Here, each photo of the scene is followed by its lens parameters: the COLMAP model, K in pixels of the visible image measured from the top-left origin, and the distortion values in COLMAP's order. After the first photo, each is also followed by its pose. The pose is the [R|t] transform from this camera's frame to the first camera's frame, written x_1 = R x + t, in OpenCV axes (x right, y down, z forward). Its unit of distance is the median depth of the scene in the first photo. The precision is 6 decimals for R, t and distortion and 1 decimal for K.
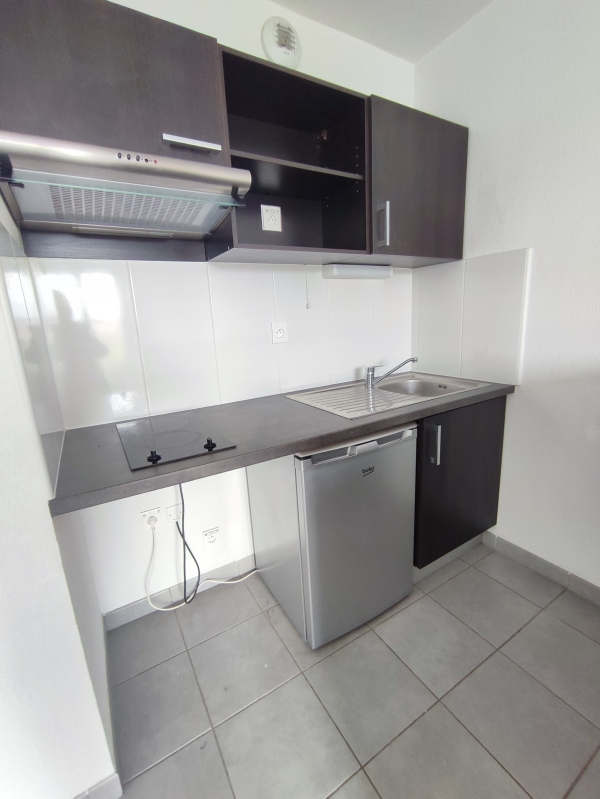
lens RADIAL K [[360.1, 0, 300.9], [0, 360.1, 397.7], [0, 0, 1]] dist [-0.000974, 0.000178]
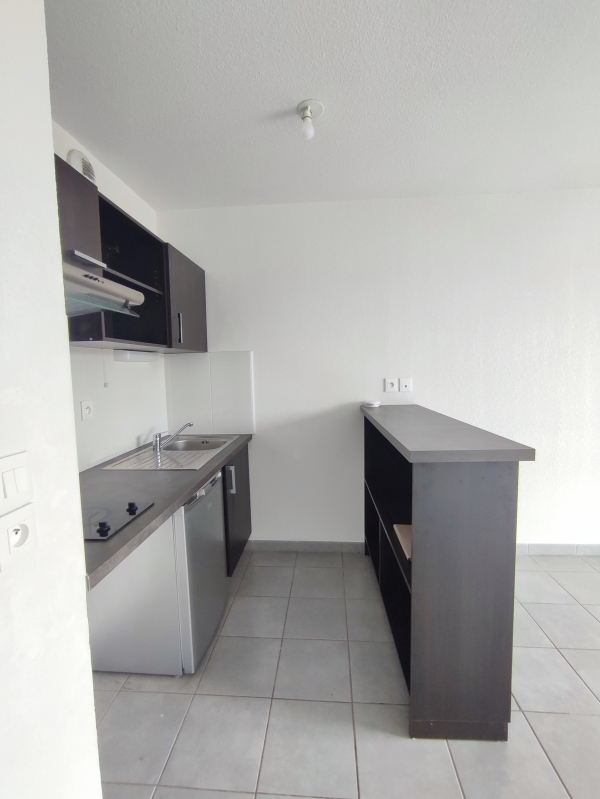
lens RADIAL K [[375.0, 0, 300.0], [0, 375.0, 399.5], [0, 0, 1]] dist [0.001278, 0.000201]
pose [[0.577469, -0.036361, 0.815603, -0.625775], [0.177188, 0.980778, -0.081729, -0.013114], [-0.796953, 0.191711, 0.572811, -0.128826]]
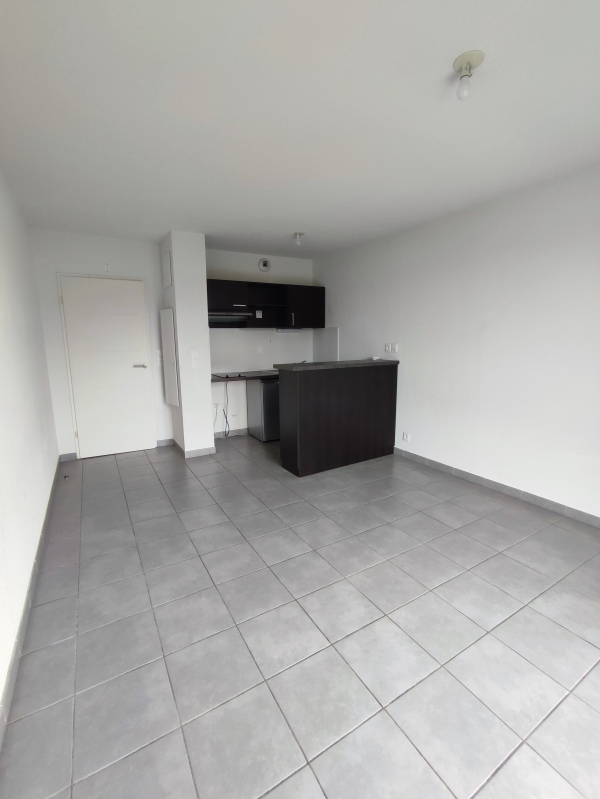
lens RADIAL K [[360.1, 0, 300.9], [0, 360.1, 397.7], [0, 0, 1]] dist [-0.000974, 0.000178]
pose [[0.998937, 0.042743, 0.017265, 0.261344], [-0.041489, 0.996861, -0.067435, 0.430294], [-0.020093, 0.066647, 0.997574, -2.105044]]
